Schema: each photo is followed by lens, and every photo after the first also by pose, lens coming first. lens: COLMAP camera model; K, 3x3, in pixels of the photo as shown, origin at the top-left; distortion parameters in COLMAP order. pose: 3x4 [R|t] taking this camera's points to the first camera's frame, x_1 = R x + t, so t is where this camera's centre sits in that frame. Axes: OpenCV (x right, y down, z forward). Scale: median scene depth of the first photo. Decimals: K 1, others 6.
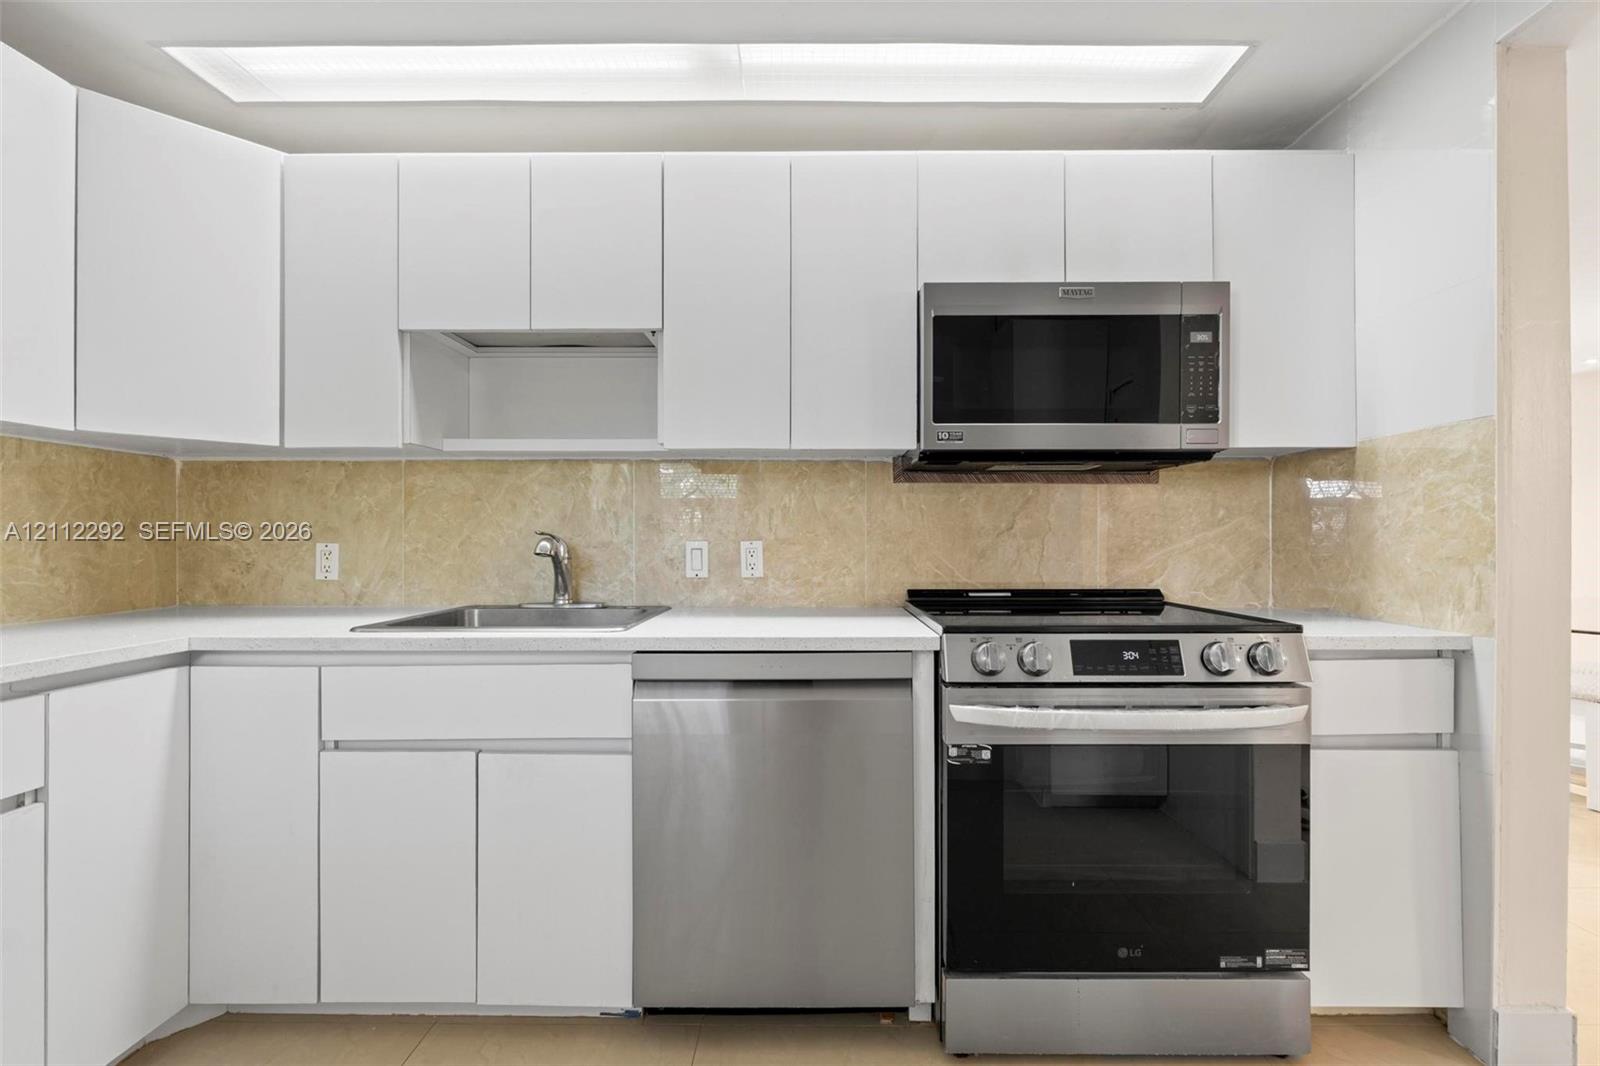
lens RADIAL K [[683.5, 0, 806.4], [0, 683.5, 540.5], [0, 0, 1]] dist [-0.001371, 0.000048]
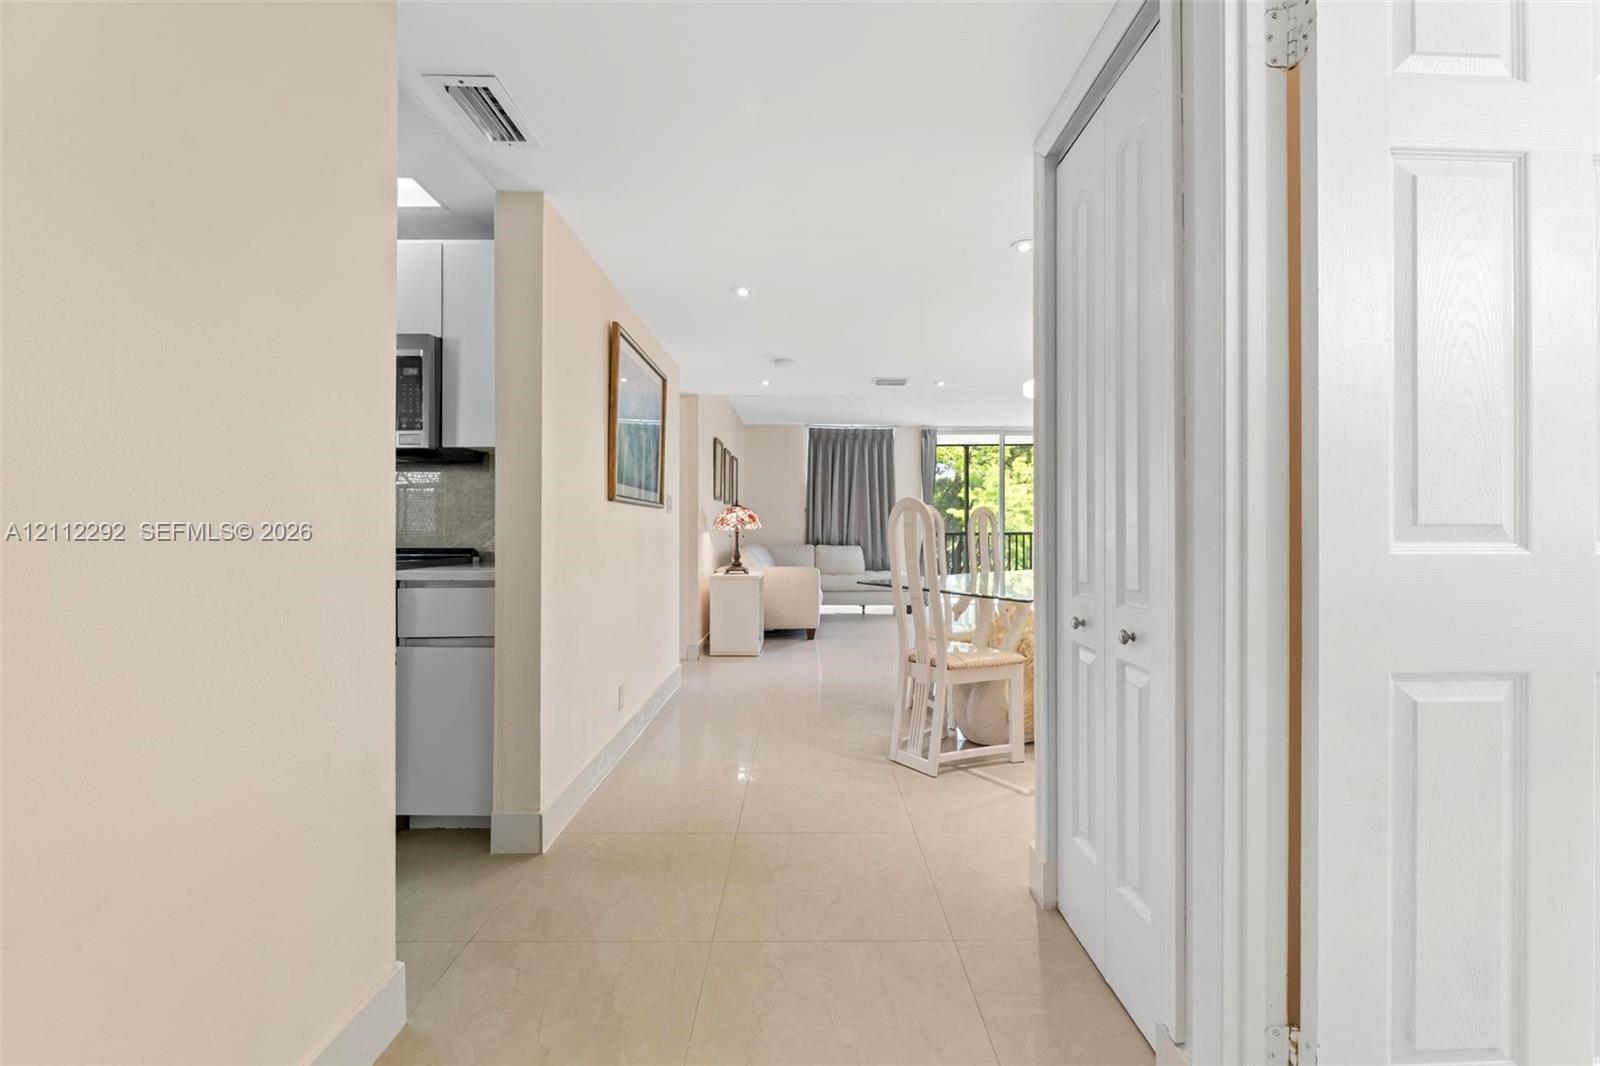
lens RADIAL K [[687.5, 0, 804.3], [0, 687.5, 530.6], [0, 0, 1]] dist [0.000006, -0.000116]
pose [[0.999989, -0.000017, 0.004771, 1.171557], [0.000018, 1.000000, -0.000178, 0.035499], [-0.004771, 0.000178, 0.999989, -0.393268]]
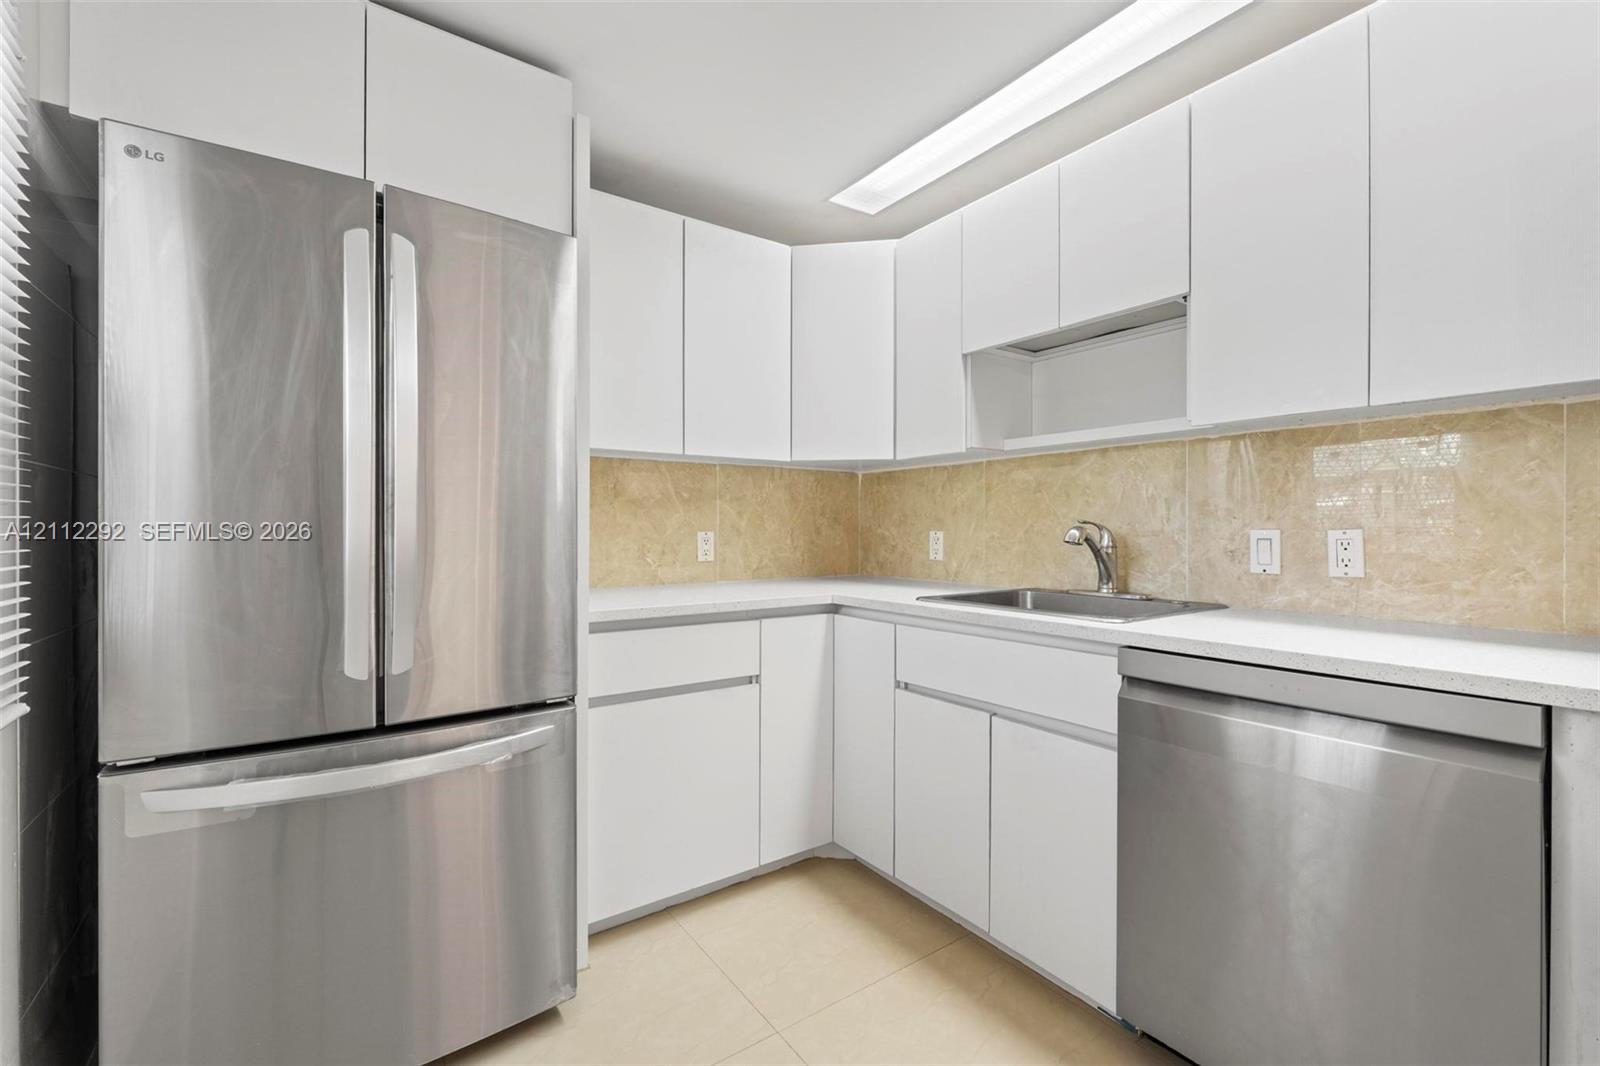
lens RADIAL K [[687.5, 0, 804.3], [0, 687.5, 530.6], [0, 0, 1]] dist [0.000006, -0.000116]
pose [[0.584950, 0.001952, -0.811067, 0.196944], [0.000351, 0.999996, 0.002660, -0.000673], [0.811069, -0.001841, 0.584948, 0.055783]]
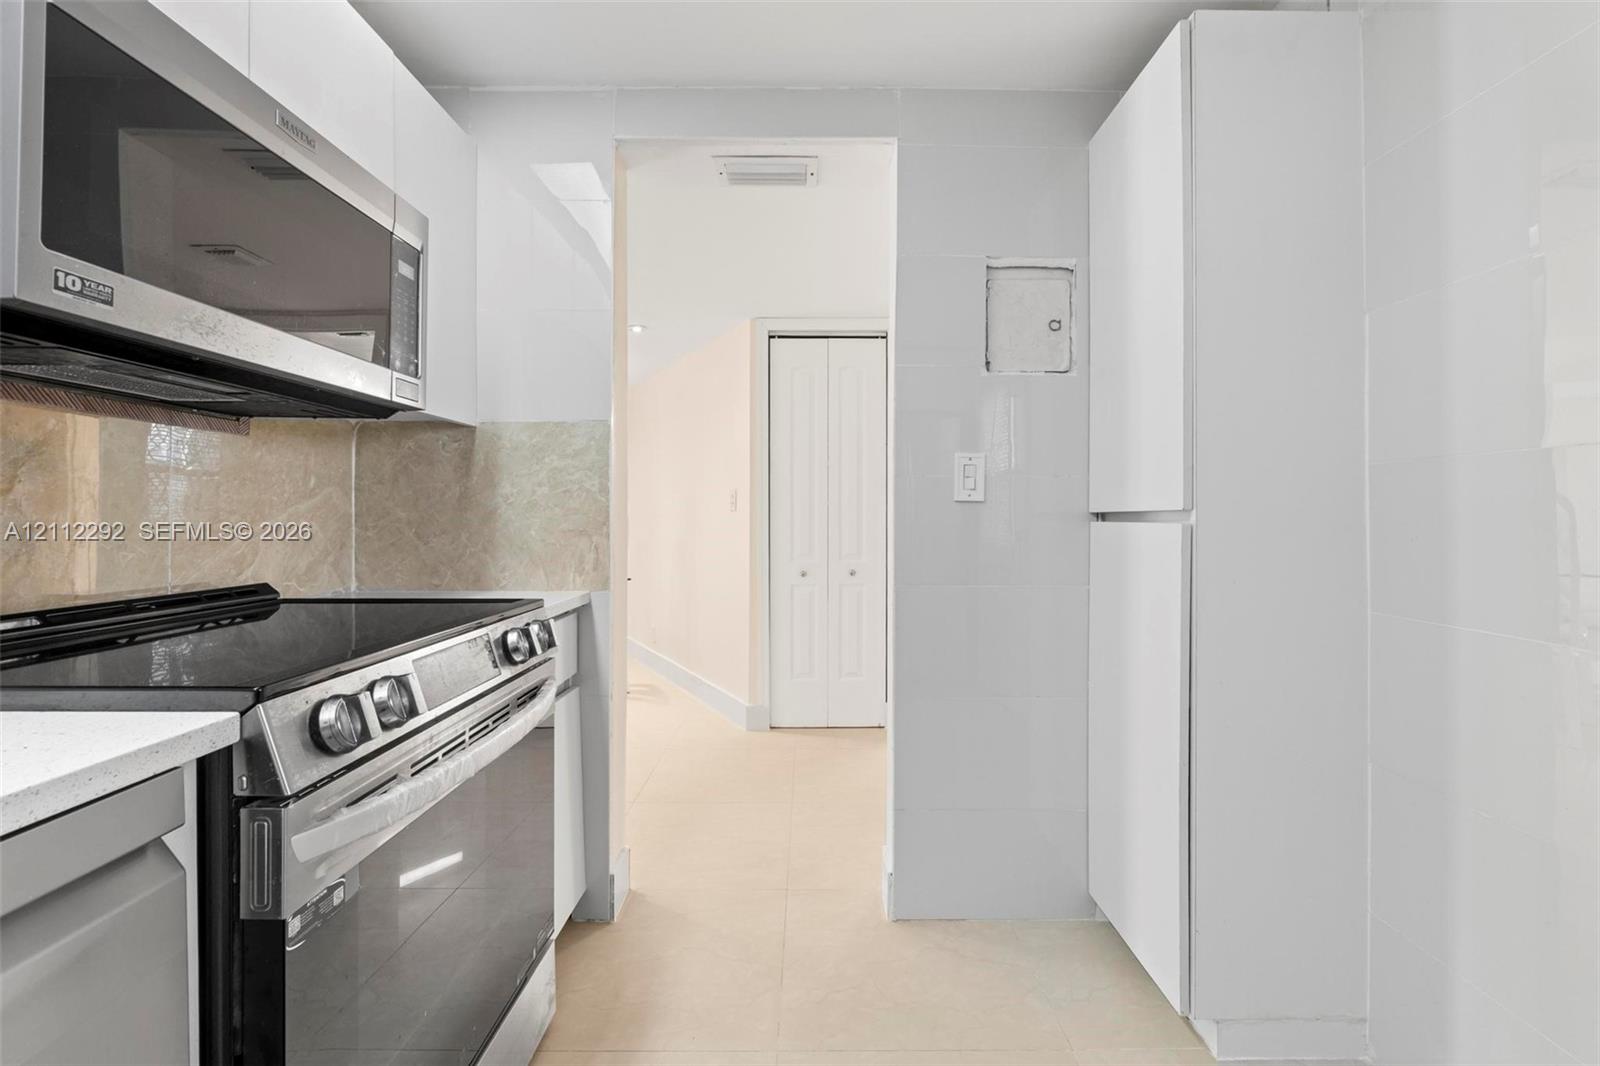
lens RADIAL K [[681.7, 0, 813.3], [0, 681.7, 515.0], [0, 0, 1]] dist [0.000626, 0.000001]
pose [[-0.005122, 0.003353, 0.999981, -0.207735], [-0.001470, 0.999993, -0.003361, 0.000928], [-0.999986, -0.001487, -0.005117, 0.423344]]
